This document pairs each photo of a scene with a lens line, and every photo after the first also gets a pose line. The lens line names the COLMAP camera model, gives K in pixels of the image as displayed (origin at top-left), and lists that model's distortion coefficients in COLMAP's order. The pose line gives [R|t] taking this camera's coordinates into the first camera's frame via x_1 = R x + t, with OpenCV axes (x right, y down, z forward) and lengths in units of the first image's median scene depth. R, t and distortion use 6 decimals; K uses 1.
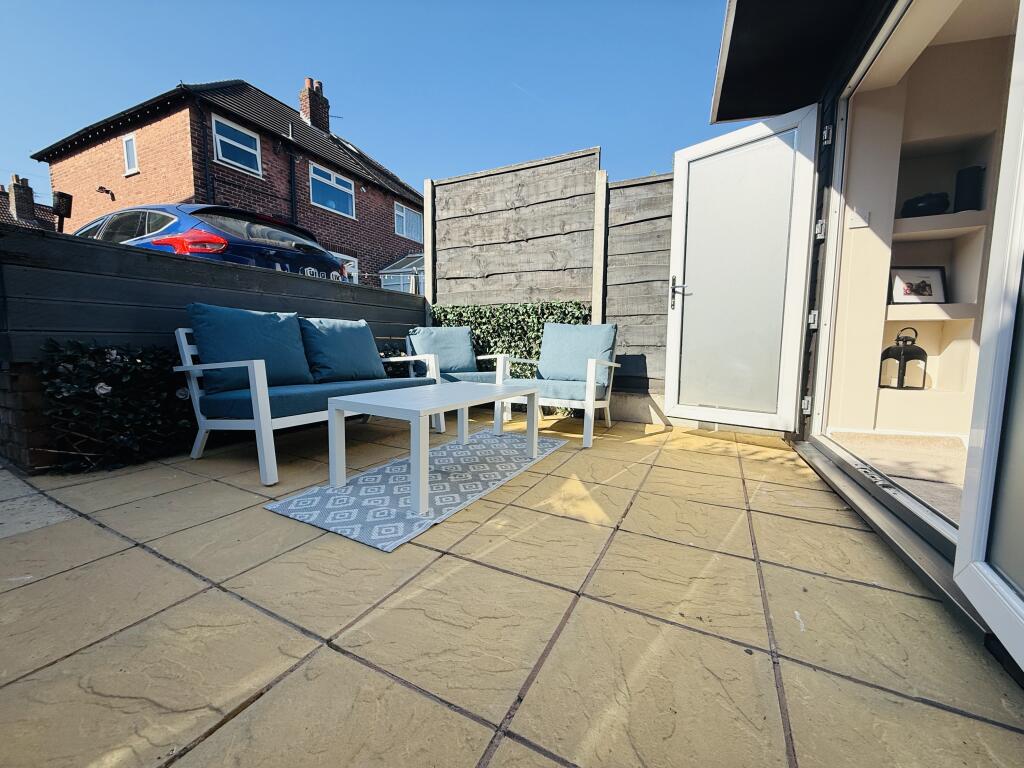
lens RADIAL K [[406.1, 0, 506.0], [0, 406.1, 382.2], [0, 0, 1]] dist [-0.000223, 0.000036]
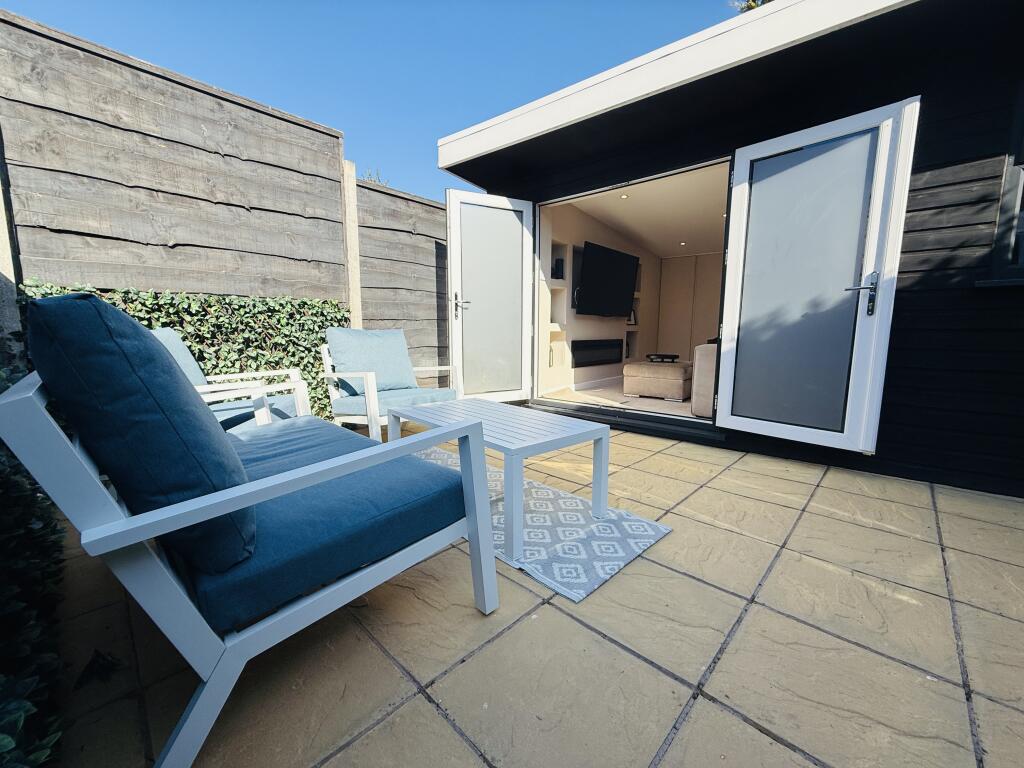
lens RADIAL K [[406.1, 0, 507.9], [0, 406.1, 384.6], [0, 0, 1]] dist [-0.000223, 0.000036]
pose [[0.287296, -0.134387, 0.948368, -0.968567], [0.091437, 0.989435, 0.112507, -0.143115], [-0.953468, 0.054393, 0.296548, 0.653666]]
